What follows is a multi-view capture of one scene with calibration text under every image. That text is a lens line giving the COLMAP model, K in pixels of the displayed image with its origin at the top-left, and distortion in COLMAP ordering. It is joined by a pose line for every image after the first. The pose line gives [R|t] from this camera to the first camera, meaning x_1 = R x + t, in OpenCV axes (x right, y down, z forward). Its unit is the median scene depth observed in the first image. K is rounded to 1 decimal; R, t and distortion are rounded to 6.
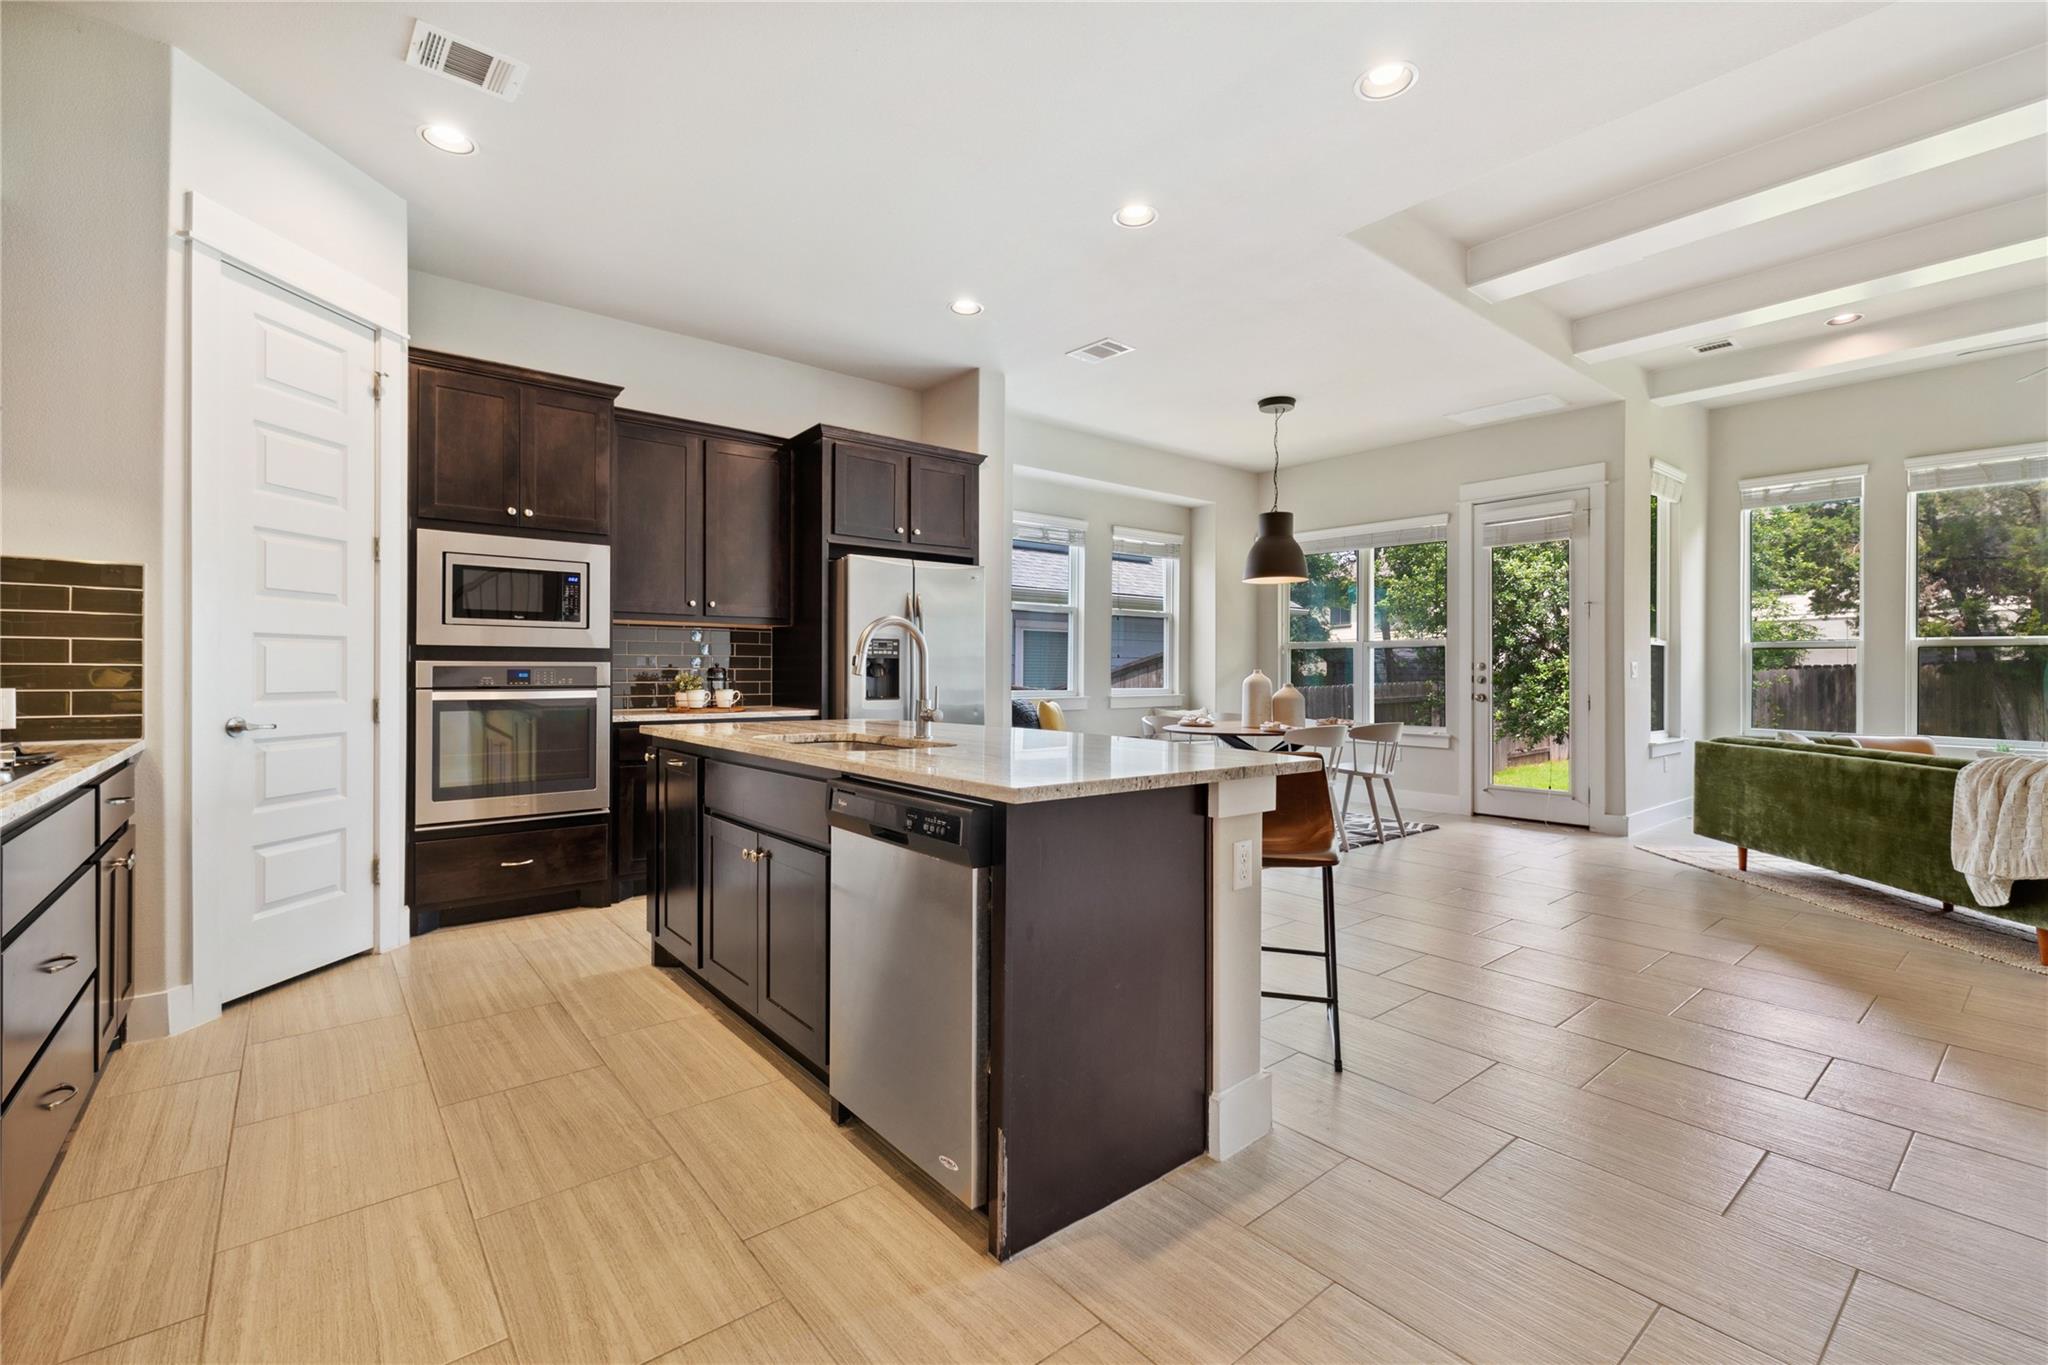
lens RADIAL K [[879.7, 0, 1018.9], [0, 879.7, 668.8], [0, 0, 1]] dist [0.000540, 0.000116]
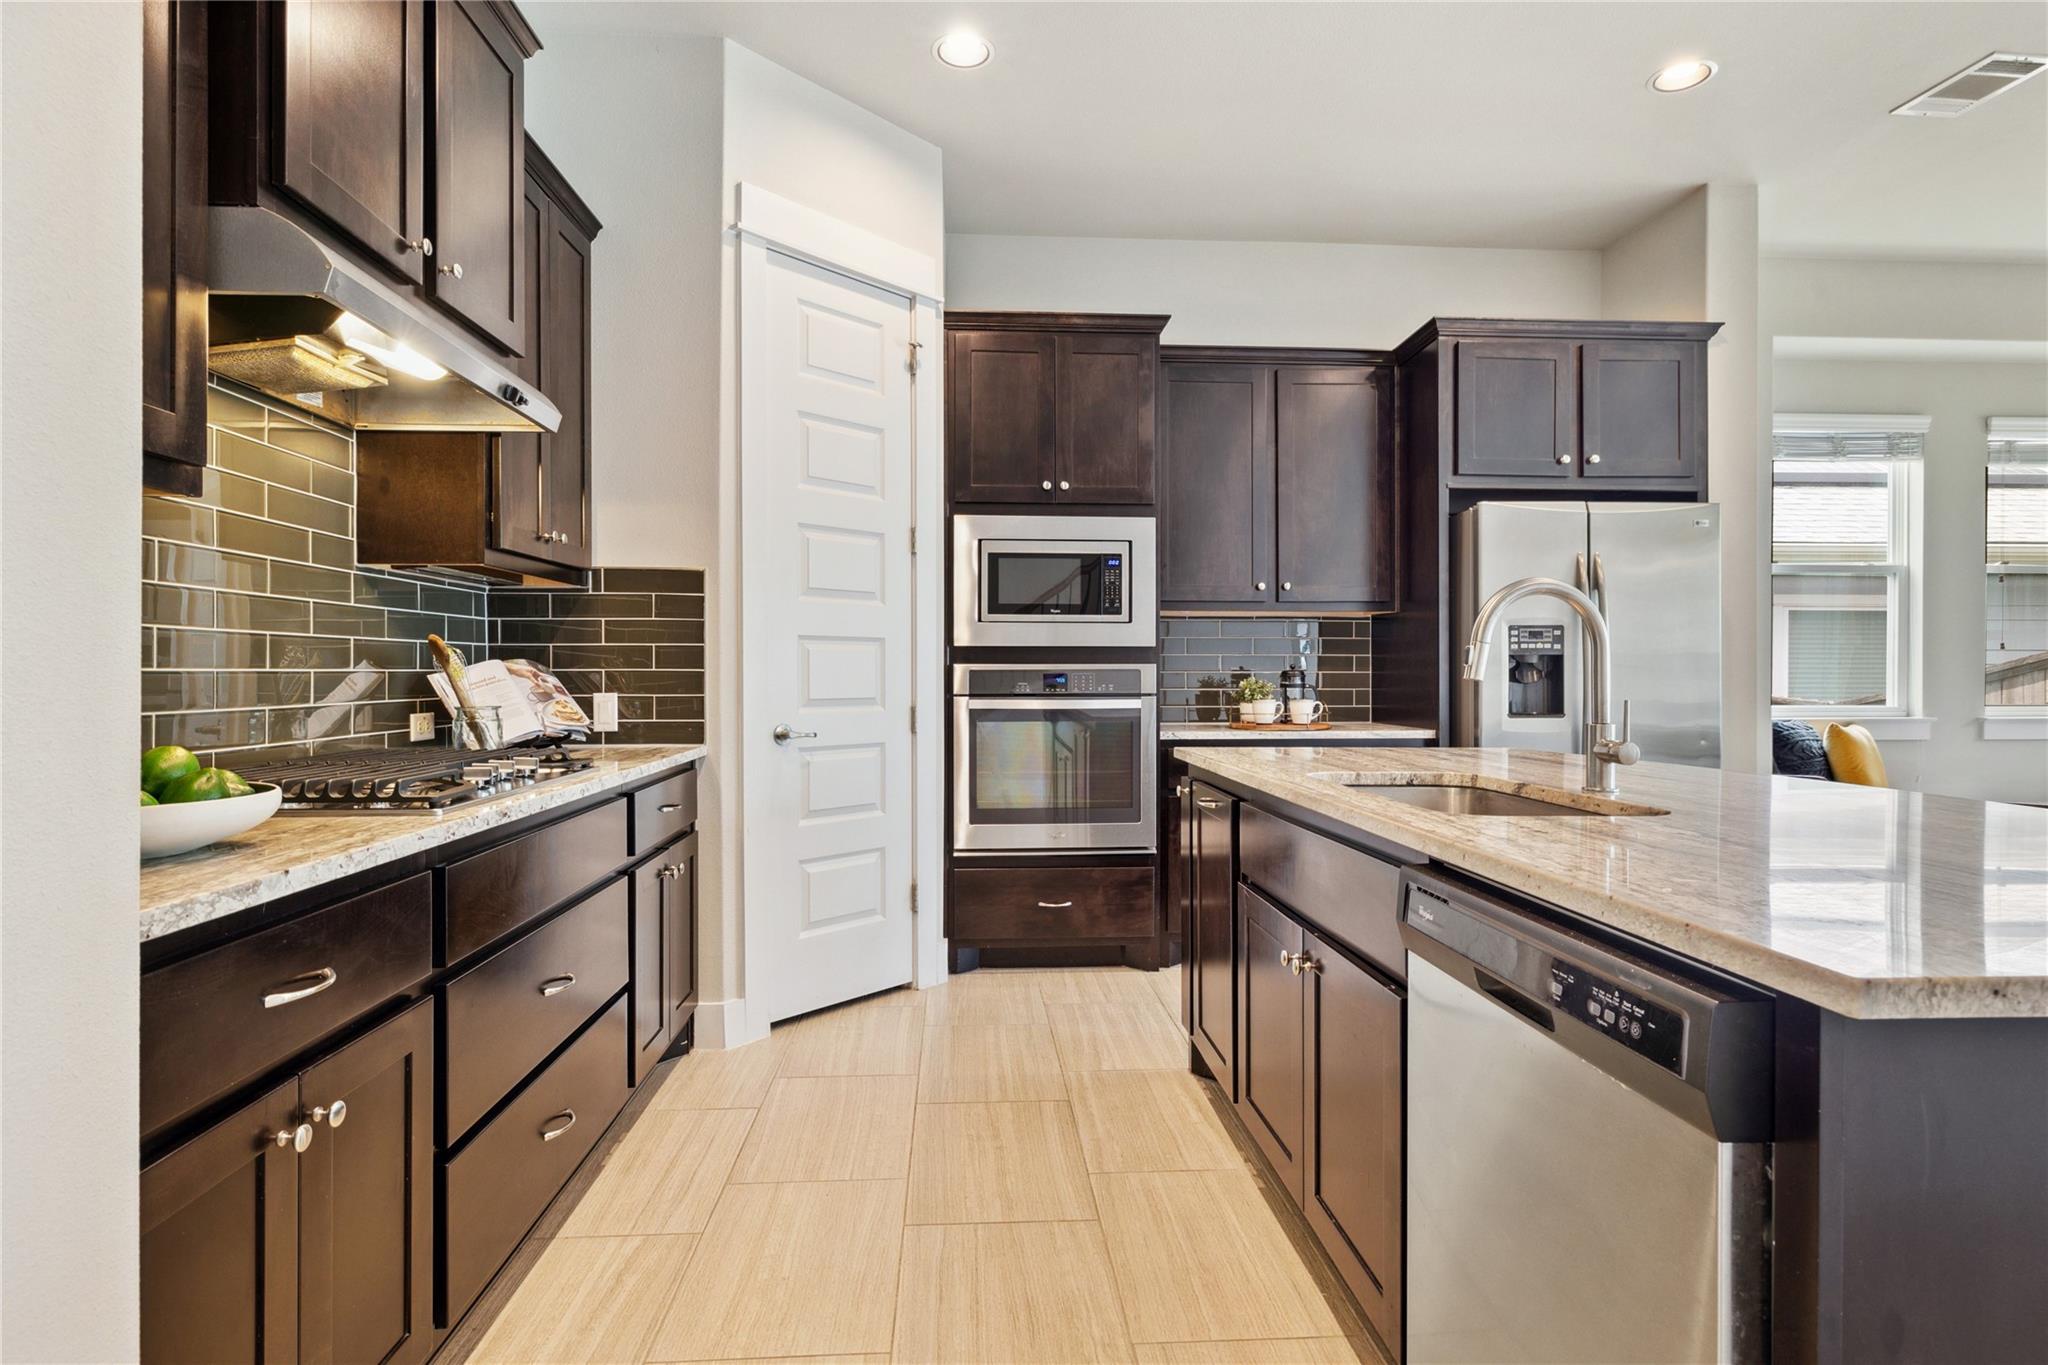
lens RADIAL K [[1042.5, 0, 1022.1], [0, 1042.5, 673.9], [0, 0, 1]] dist [-0.002601, 0.000268]
pose [[0.811334, -0.003258, -0.584574, -0.011199], [0.003828, 0.999993, -0.000262, 0.001112], [0.584571, -0.002025, 0.811340, 0.145576]]
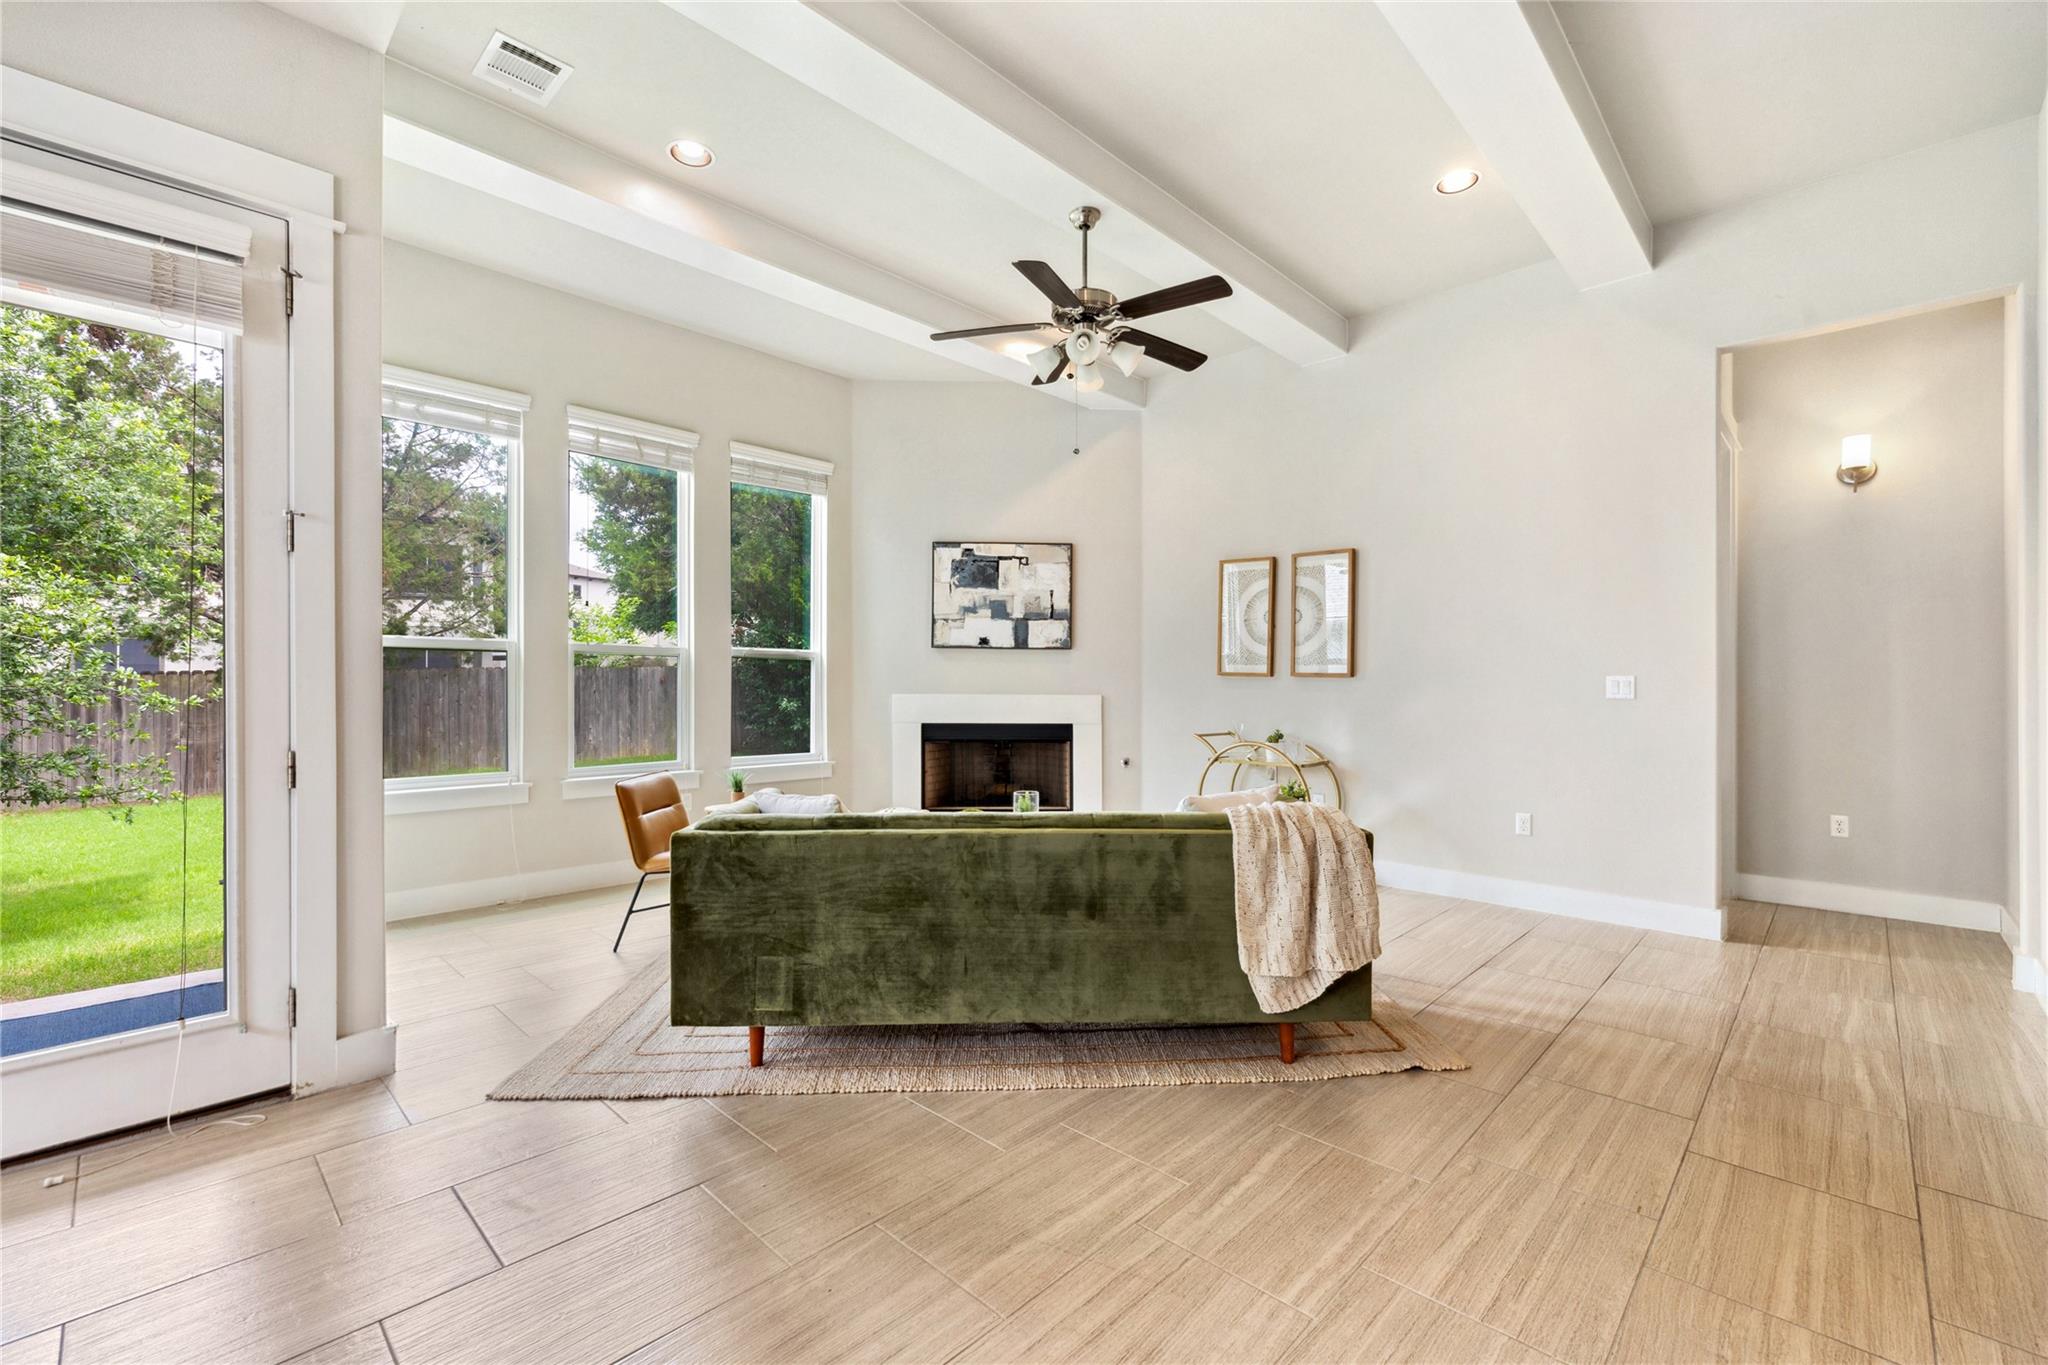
lens RADIAL K [[865.2, 0, 1024.0], [0, 865.2, 682.5], [0, 0, 1]] dist [-0.000989, -0.000191]
pose [[-0.116936, -0.002453, 0.993136, 0.305193], [-0.005543, 0.999983, 0.001818, -0.003153], [-0.993124, -0.005293, -0.116947, 0.956050]]
